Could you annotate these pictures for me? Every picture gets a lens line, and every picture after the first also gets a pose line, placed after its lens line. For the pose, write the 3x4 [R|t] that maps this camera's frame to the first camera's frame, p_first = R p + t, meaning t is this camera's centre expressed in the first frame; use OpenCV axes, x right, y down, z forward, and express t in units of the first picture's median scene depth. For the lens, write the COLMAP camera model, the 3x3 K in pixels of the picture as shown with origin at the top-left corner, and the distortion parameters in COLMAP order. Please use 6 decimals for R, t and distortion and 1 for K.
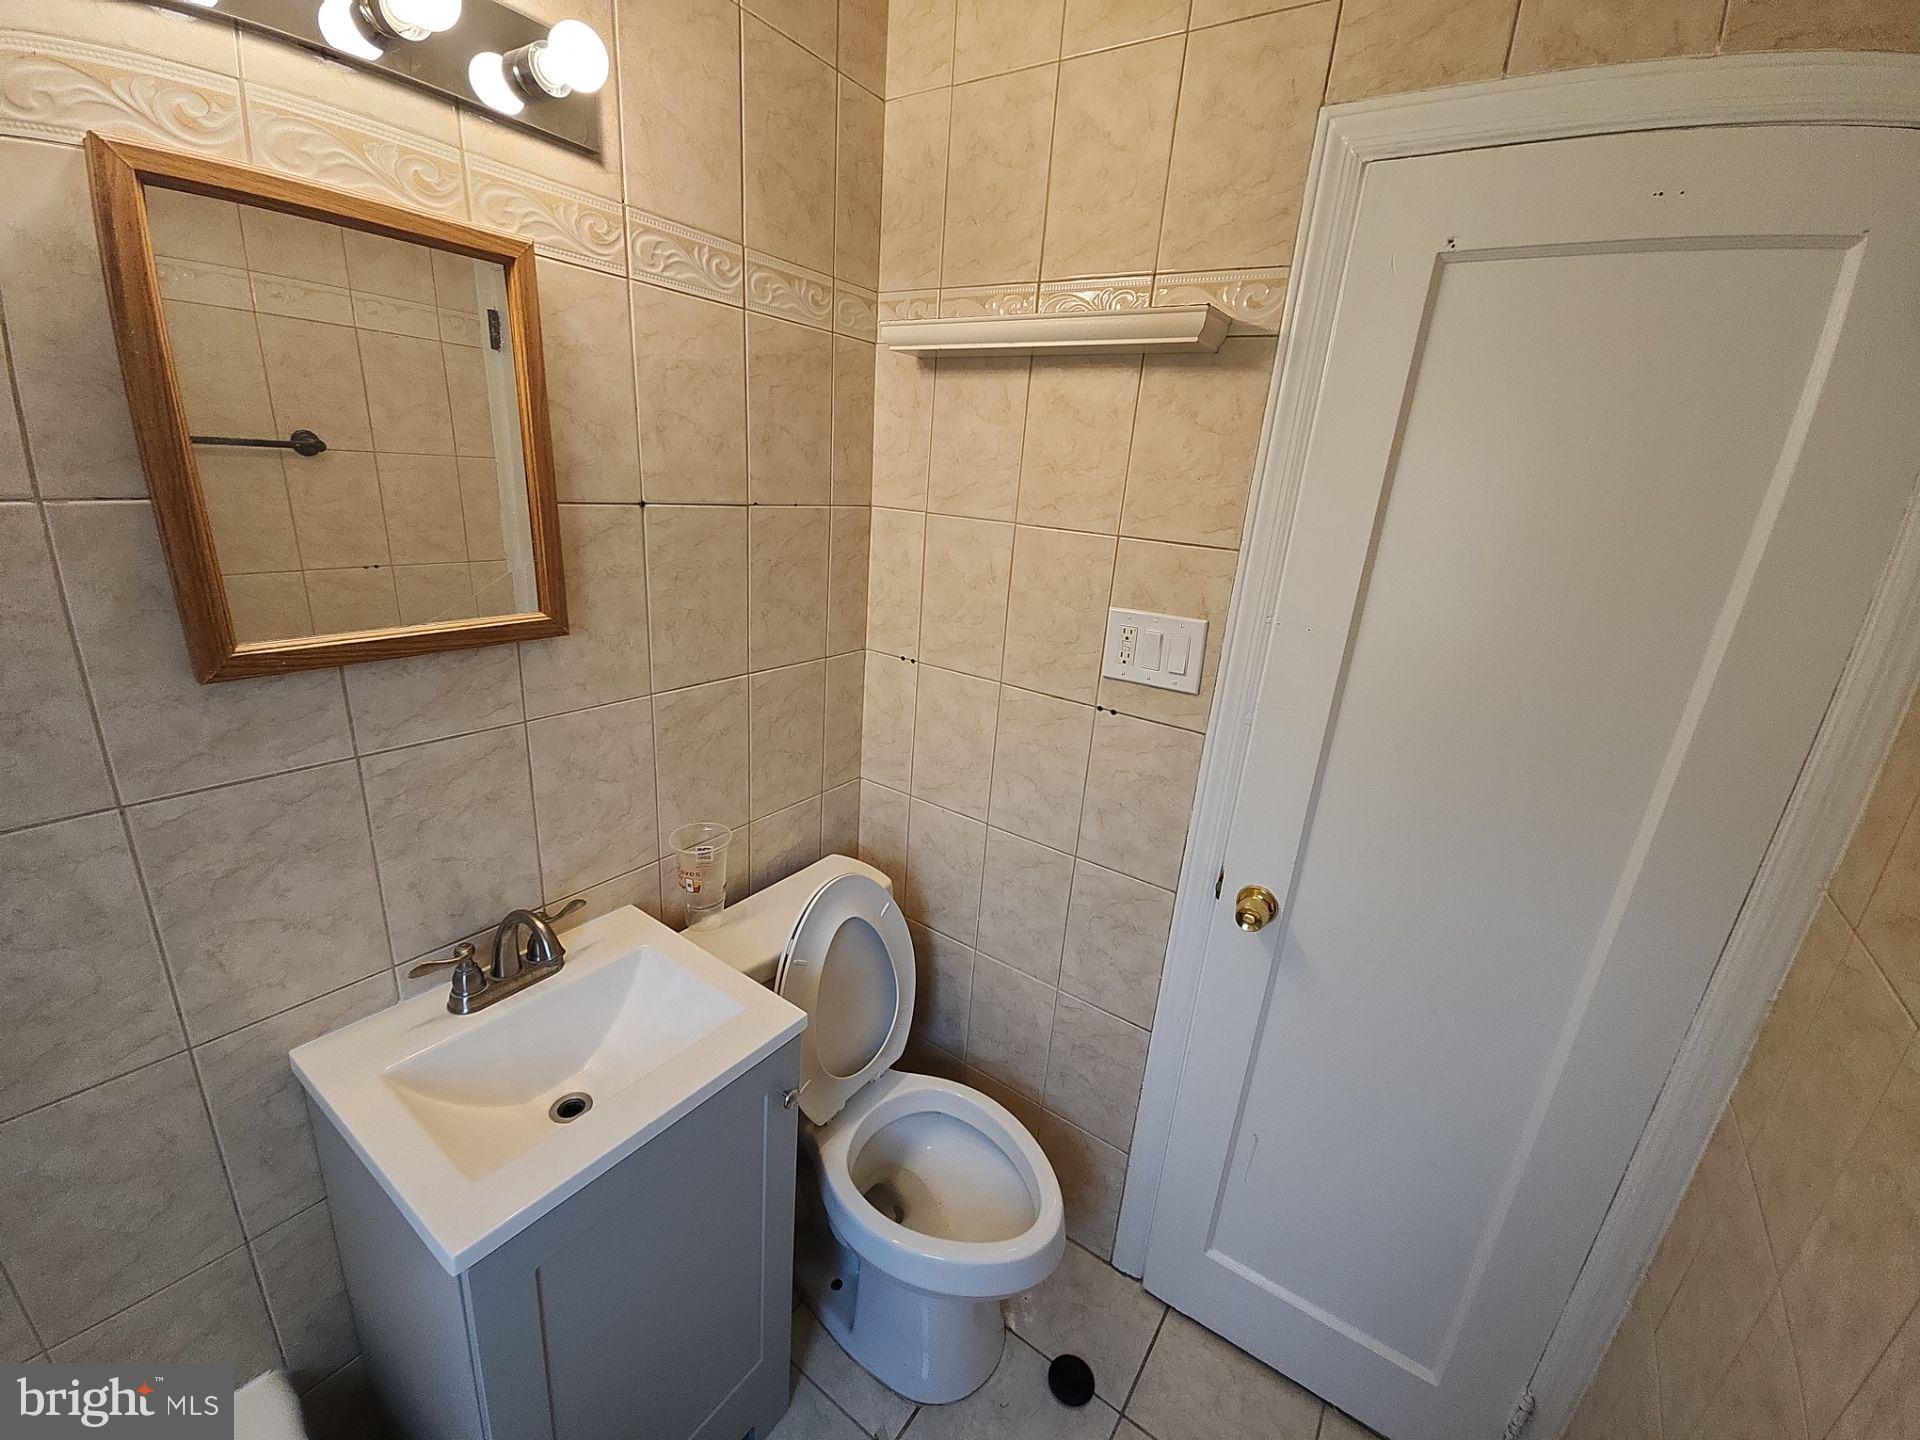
lens RADIAL K [[782.9, 0, 966.2], [0, 782.9, 718.4], [0, 0, 1]] dist [0.013381, -0.010100]
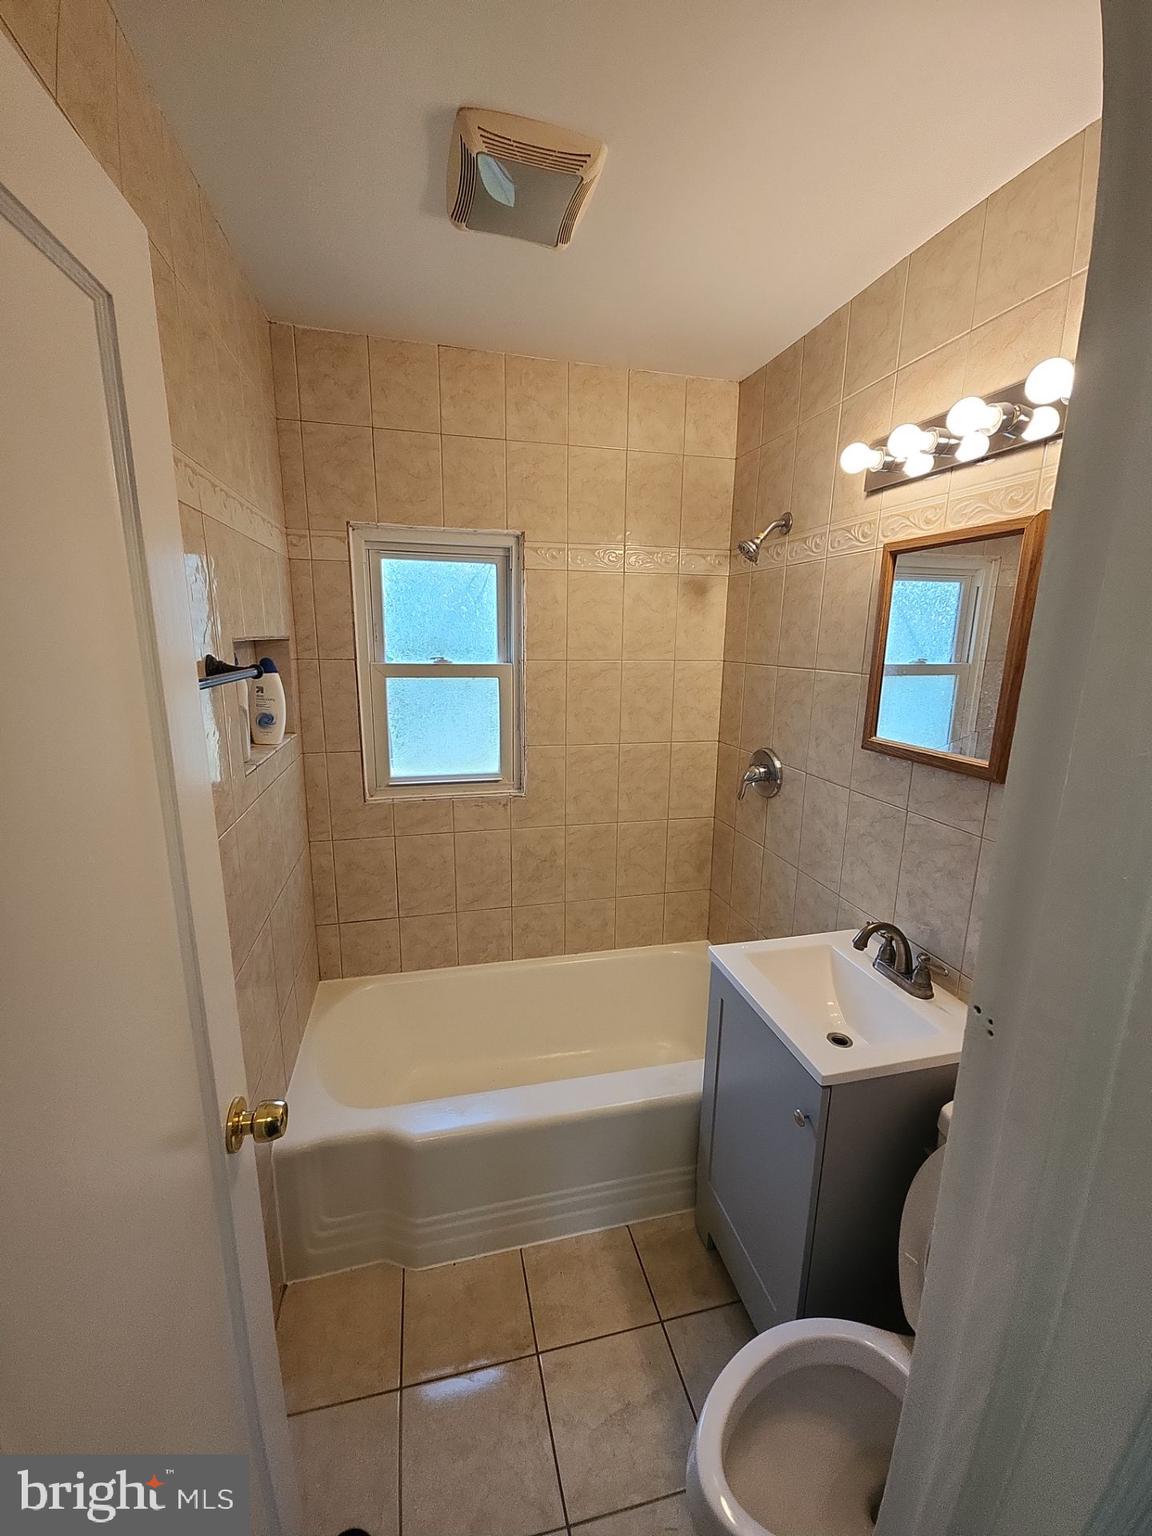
lens RADIAL K [[626.3, 0, 576.6], [0, 626.3, 769.7], [0, 0, 1]] dist [0.013381, -0.010100]
pose [[-0.649877, 0.073051, -0.756521, 0.977181], [-0.300143, 0.889802, 0.343754, -0.350291], [0.698265, 0.450462, -0.556335, 1.349699]]
